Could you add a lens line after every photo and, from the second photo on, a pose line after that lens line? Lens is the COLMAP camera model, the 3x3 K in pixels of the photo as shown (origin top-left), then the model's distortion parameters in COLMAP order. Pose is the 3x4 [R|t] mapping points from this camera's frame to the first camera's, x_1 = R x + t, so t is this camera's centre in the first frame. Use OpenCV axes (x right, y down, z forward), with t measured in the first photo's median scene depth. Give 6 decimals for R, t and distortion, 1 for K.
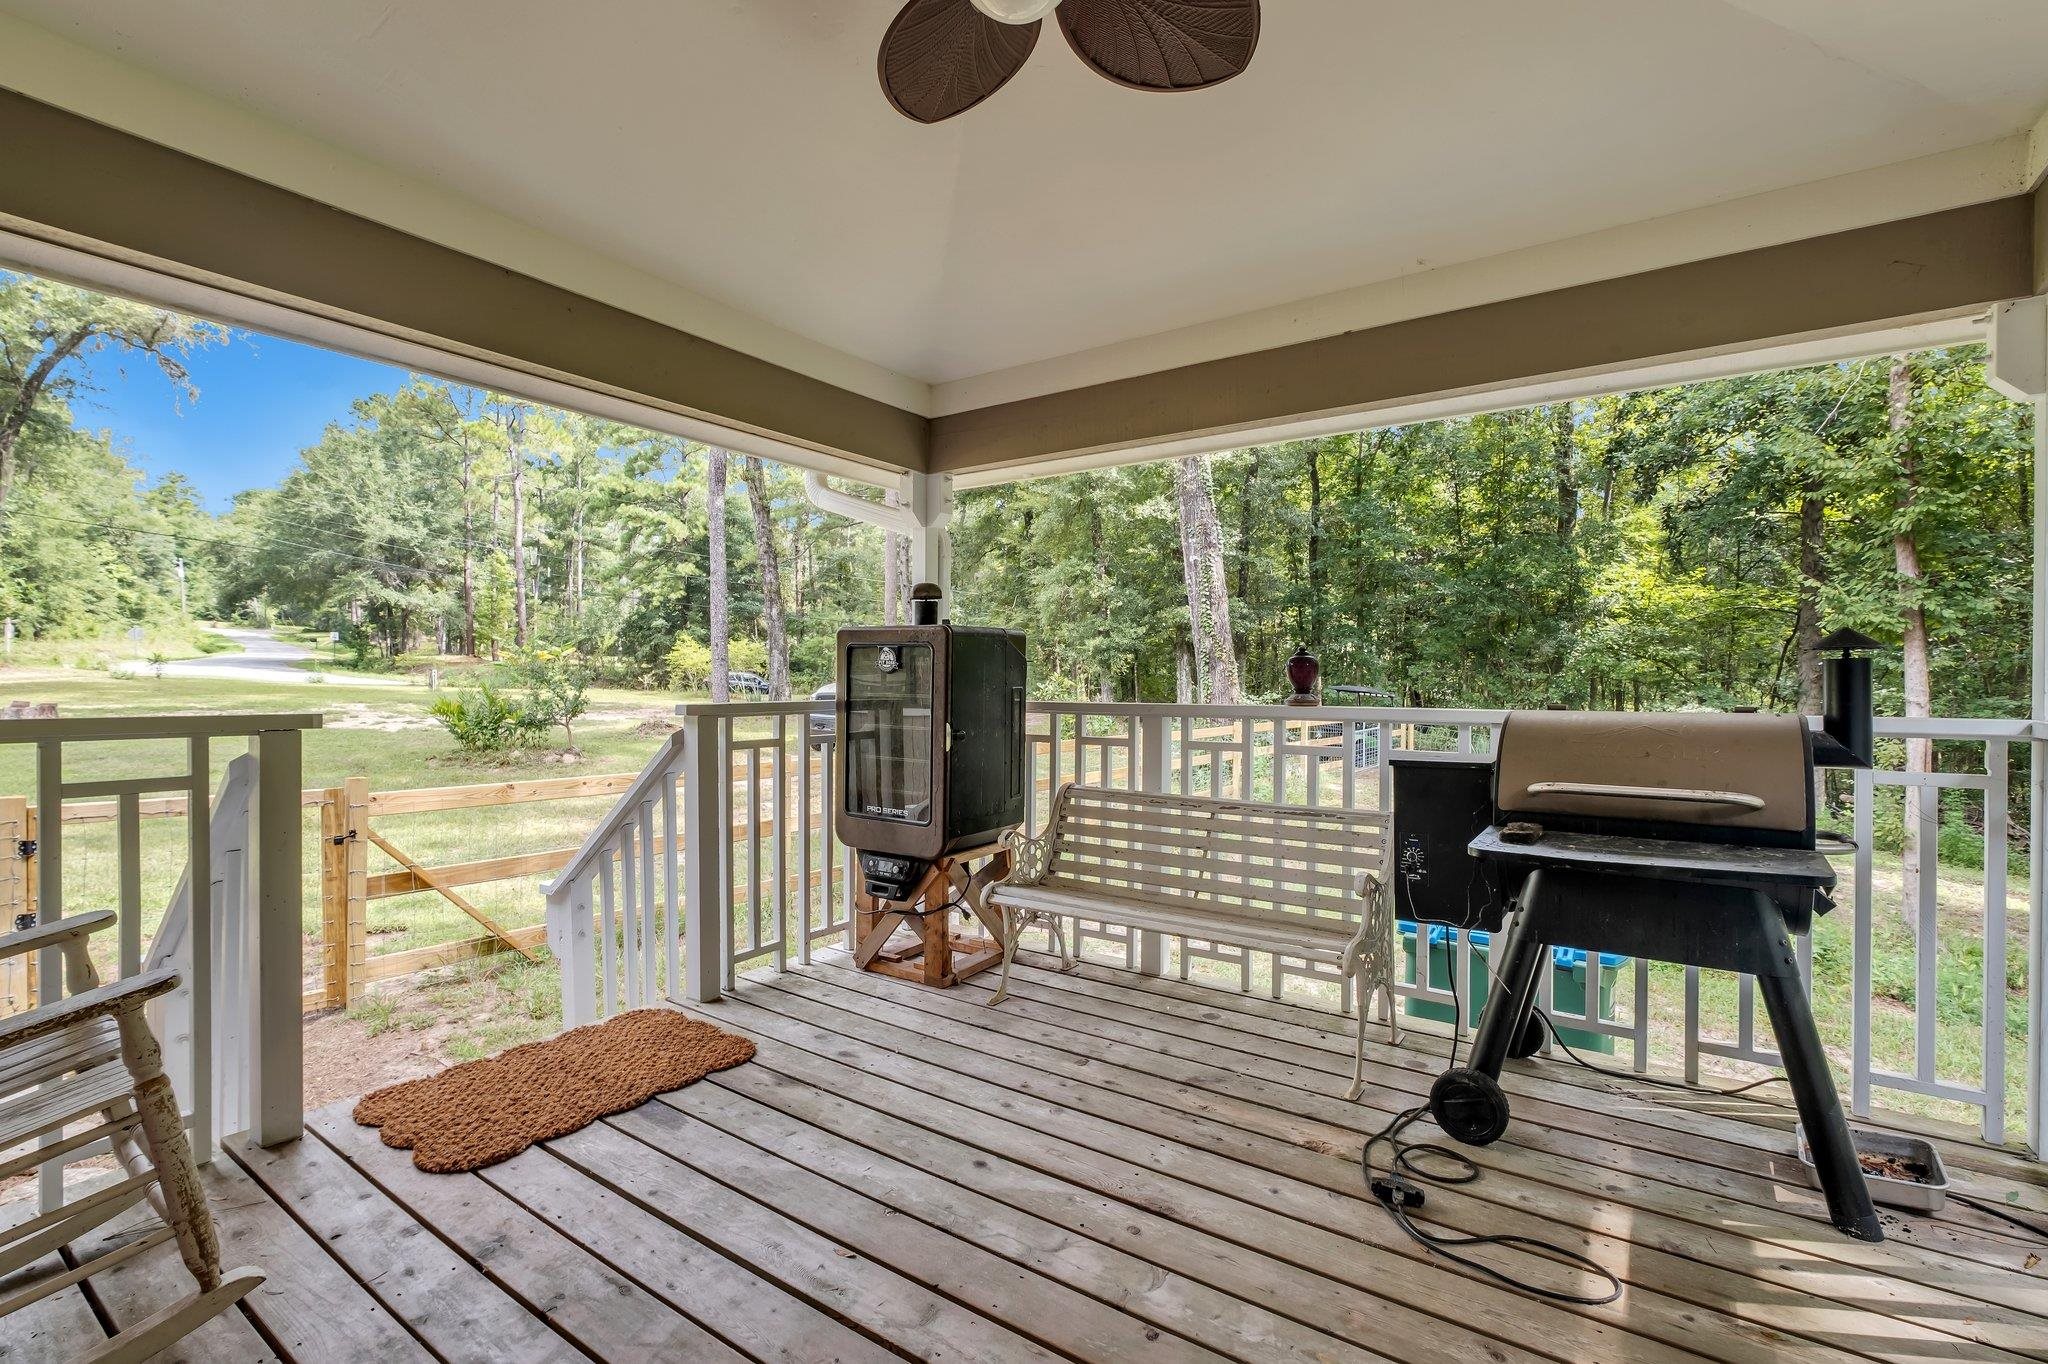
lens RADIAL K [[918.4, 0, 1021.6], [0, 918.4, 689.2], [0, 0, 1]] dist [0.000737, 0.000030]
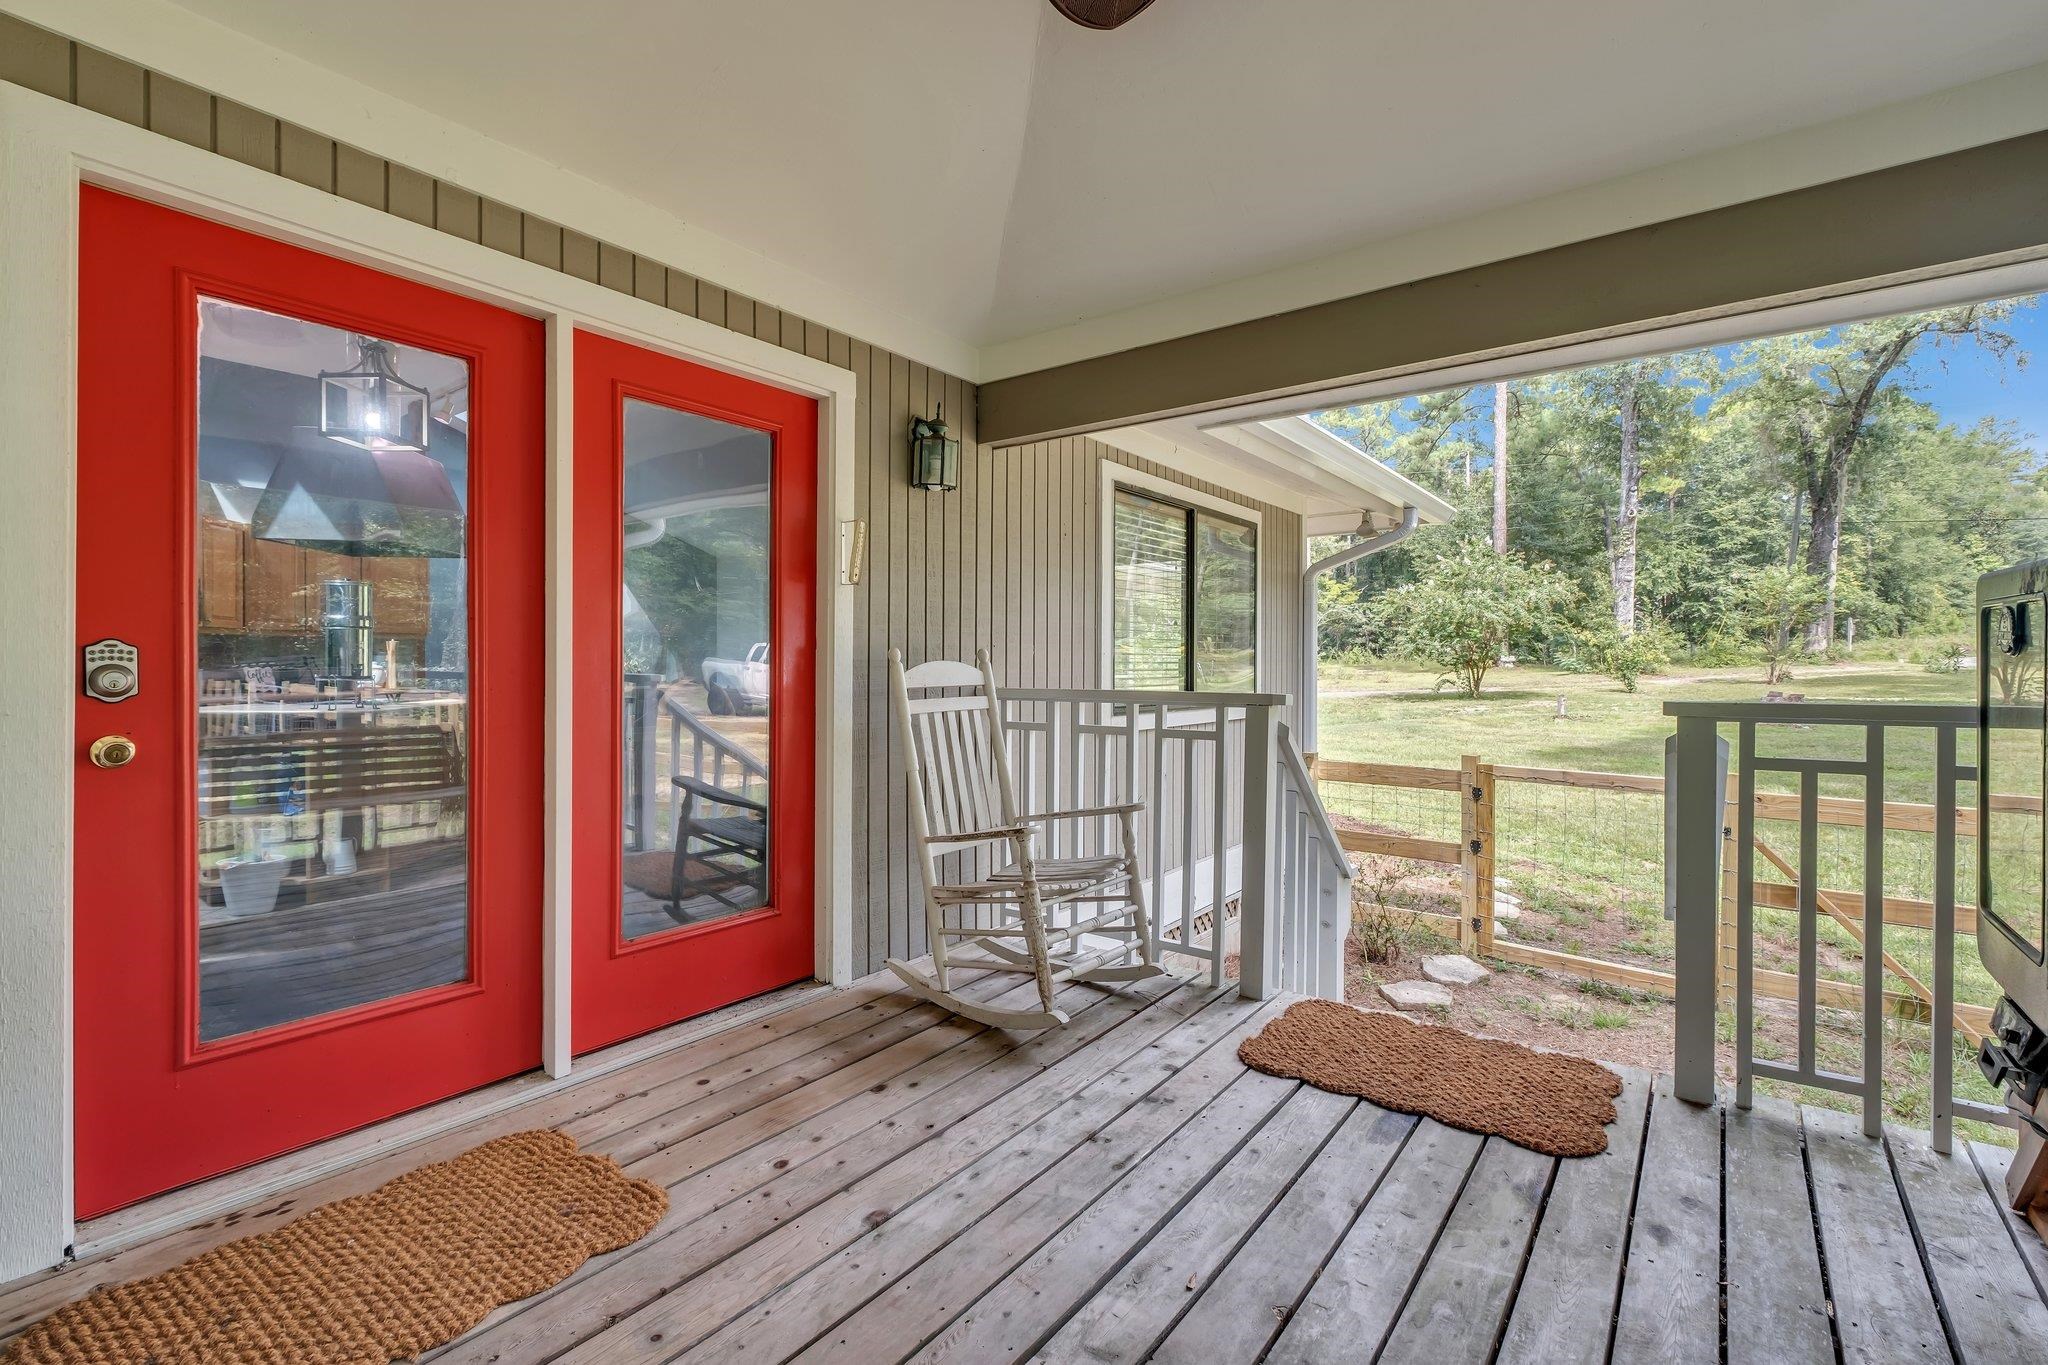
lens RADIAL K [[904.5, 0, 1024.0], [0, 904.5, 682.5], [0, 0, 1]] dist [-0.002388, -0.000210]
pose [[-0.035497, 0.010750, -0.999312, 0.416757], [-0.010453, 0.999883, 0.011127, -0.004156], [0.999315, 0.010841, -0.035381, 0.486190]]
